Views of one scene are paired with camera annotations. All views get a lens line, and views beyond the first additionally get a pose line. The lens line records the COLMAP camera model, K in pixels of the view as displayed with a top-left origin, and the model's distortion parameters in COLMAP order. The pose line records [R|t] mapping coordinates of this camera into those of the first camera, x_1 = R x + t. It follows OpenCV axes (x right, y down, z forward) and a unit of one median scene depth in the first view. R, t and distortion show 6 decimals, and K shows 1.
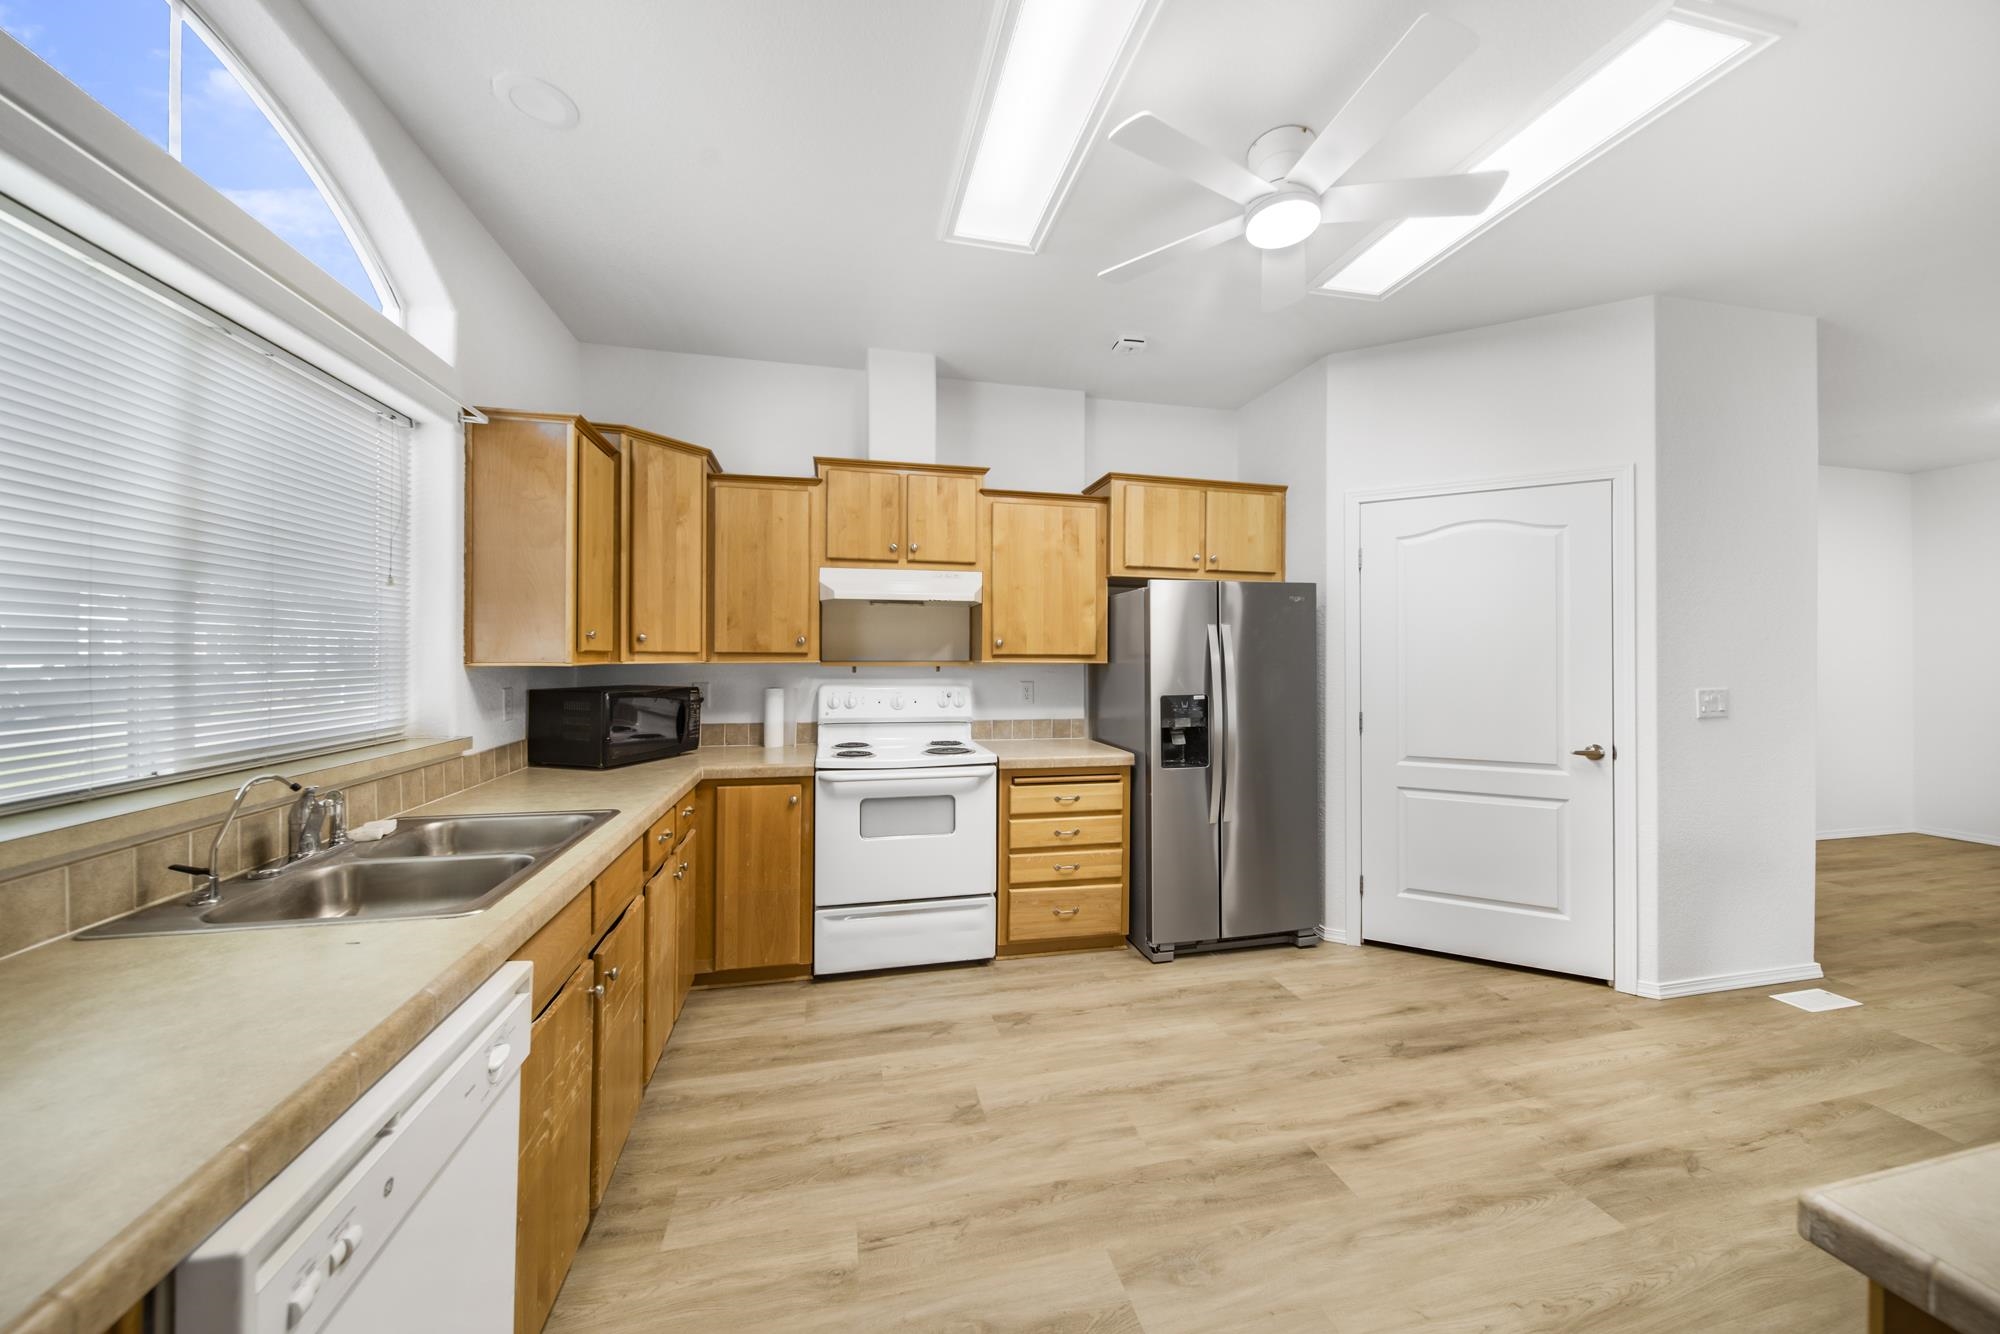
lens RADIAL K [[710.5, 0, 1000.4], [0, 710.5, 656.1], [0, 0, 1]] dist [-0.000778, -0.000163]
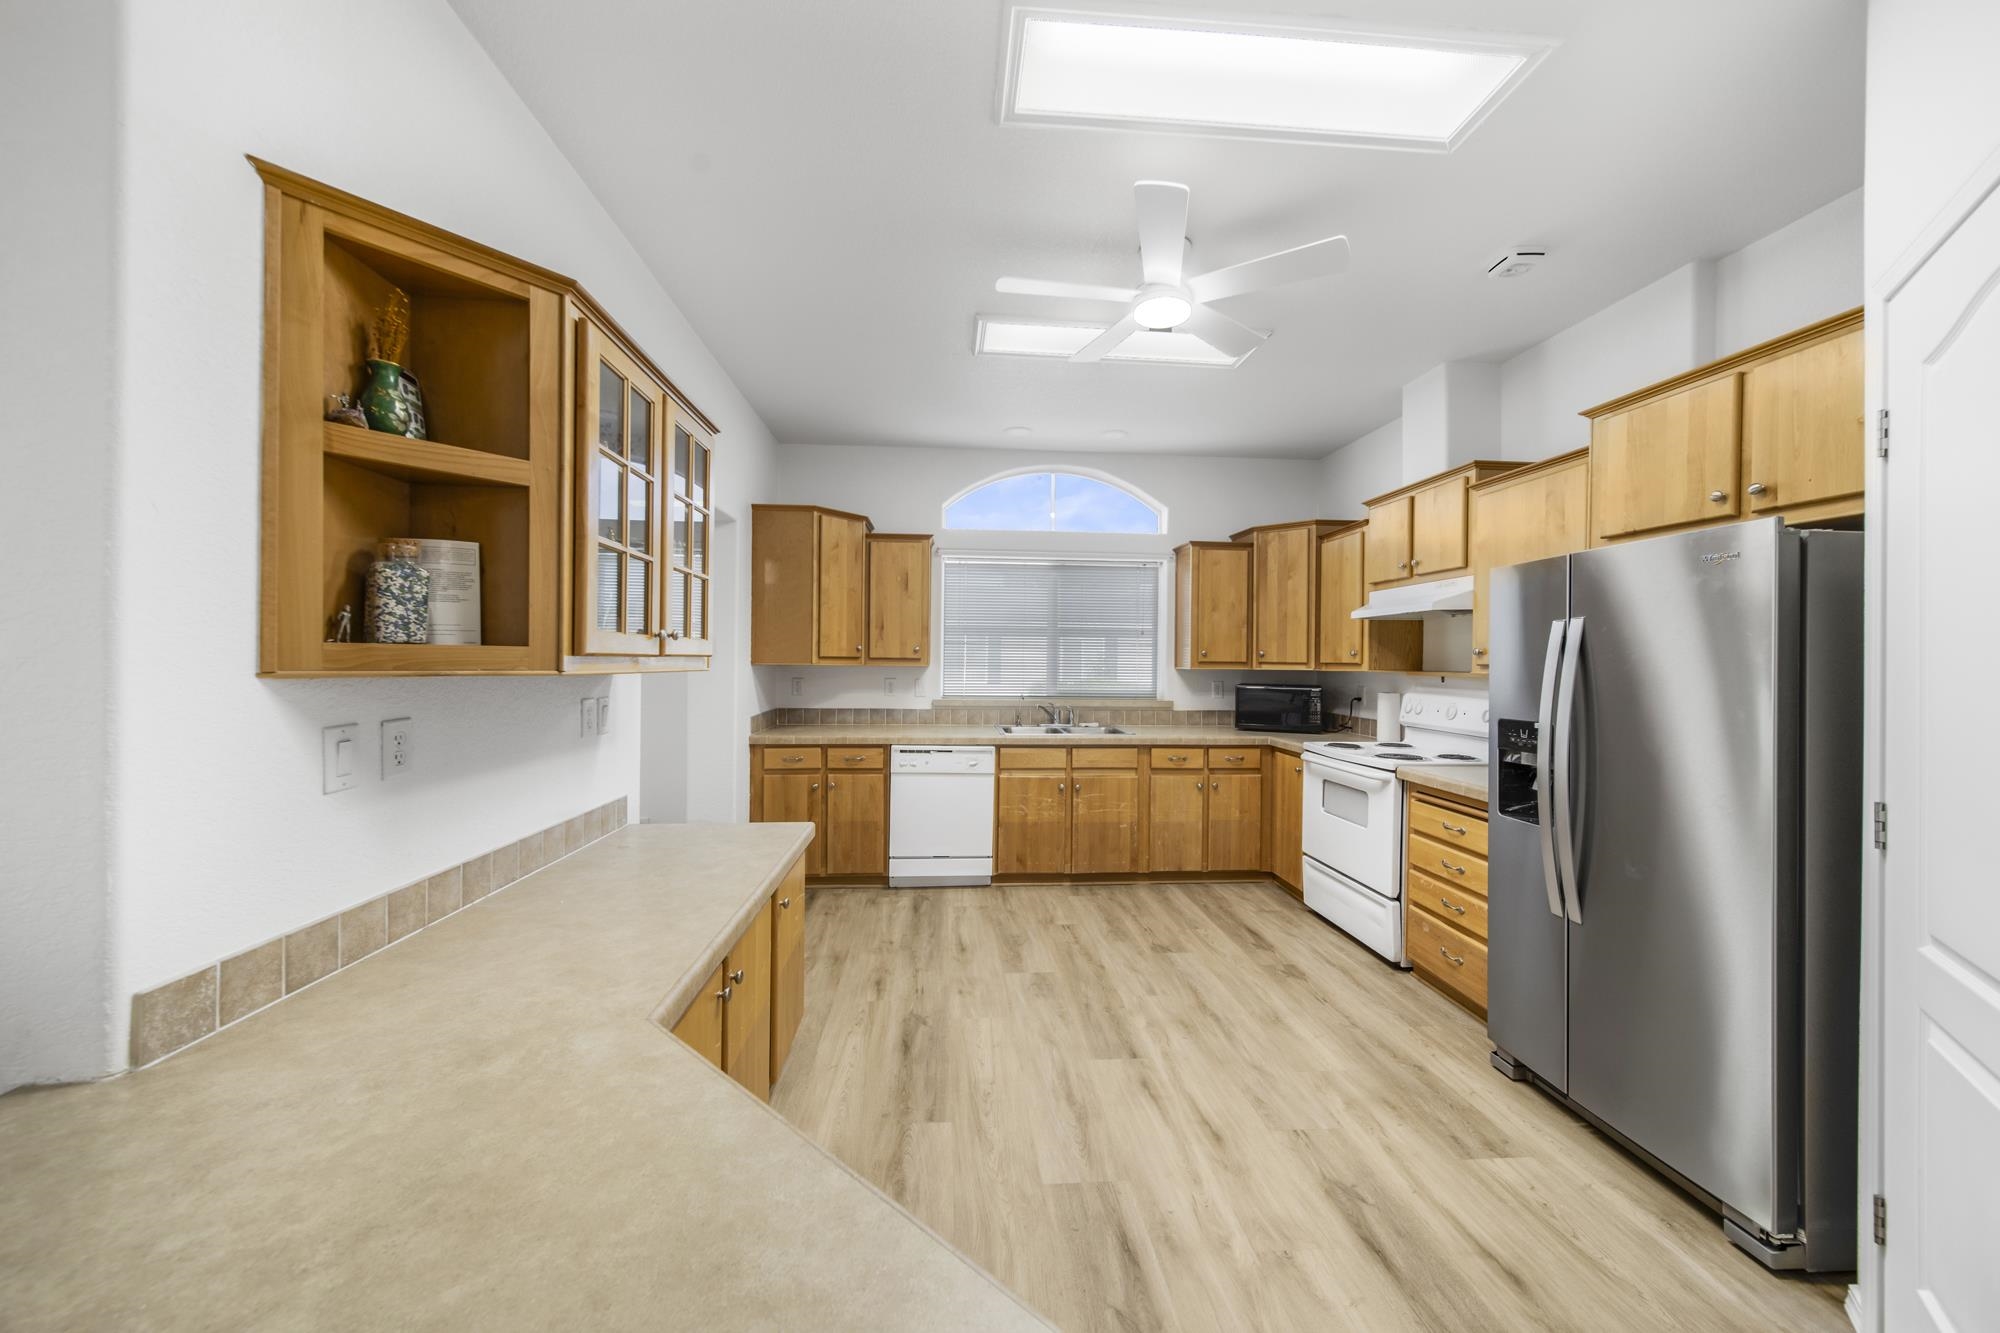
lens RADIAL K [[681.1, 0, 987.7], [0, 681.1, 662.4], [0, 0, 1]] dist [0.000145, 0.000029]
pose [[-0.162159, -0.004391, -0.986755, 1.190004], [-0.011711, 0.999928, -0.002525, 0.005399], [0.986695, 0.011147, -0.162198, 0.661767]]
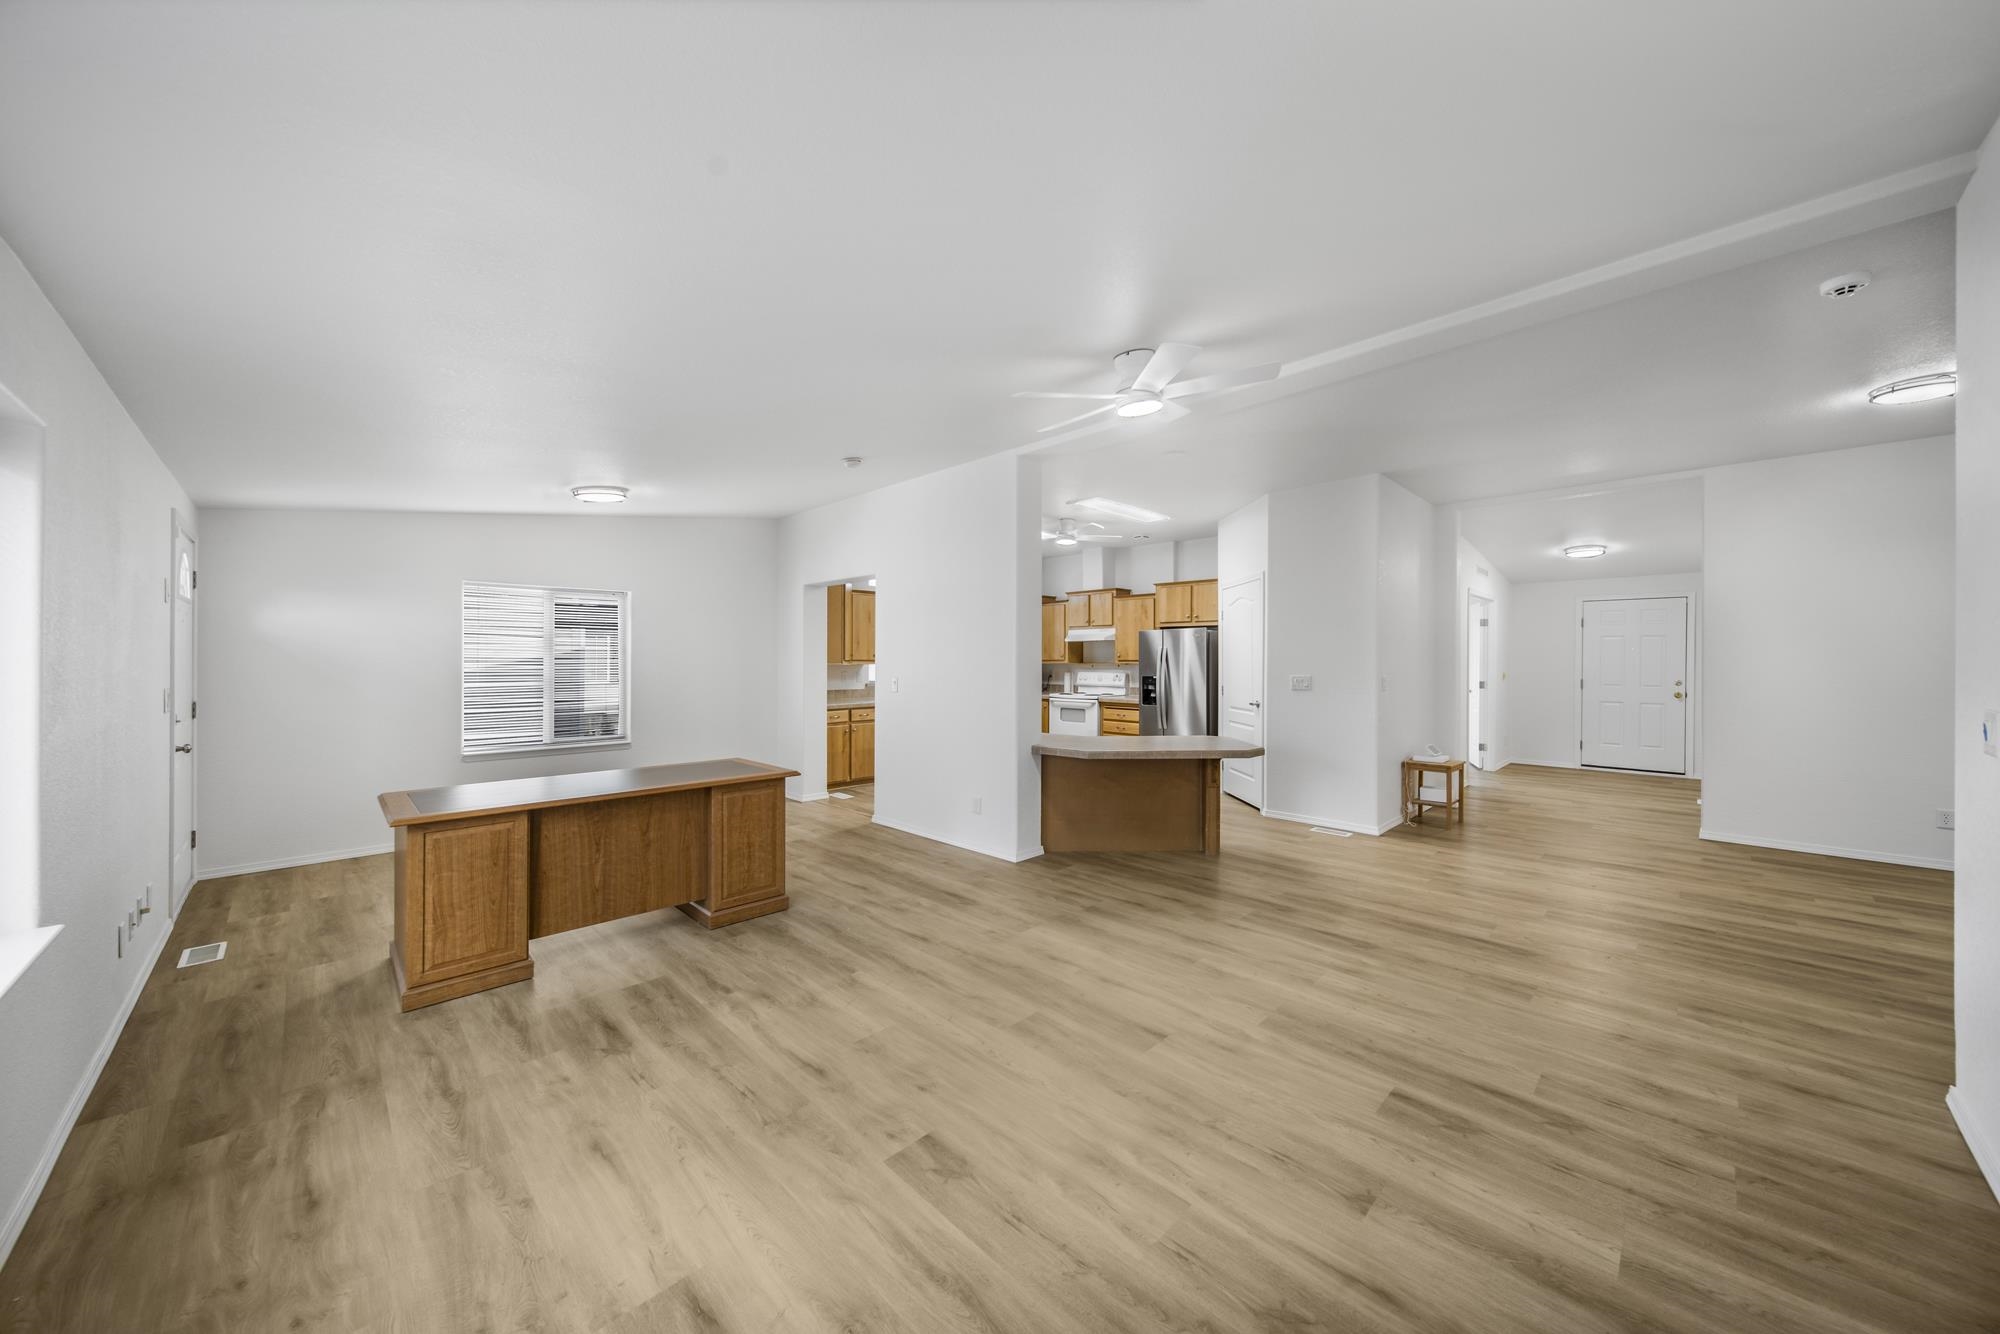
lens RADIAL K [[710.5, 0, 1000.4], [0, 710.5, 656.1], [0, 0, 1]] dist [-0.000778, -0.000163]
pose [[0.512109, -0.010006, -0.858862, 2.483210], [0.001643, 0.999942, -0.010670, 0.012717], [0.858919, 0.004054, 0.512096, -0.850080]]
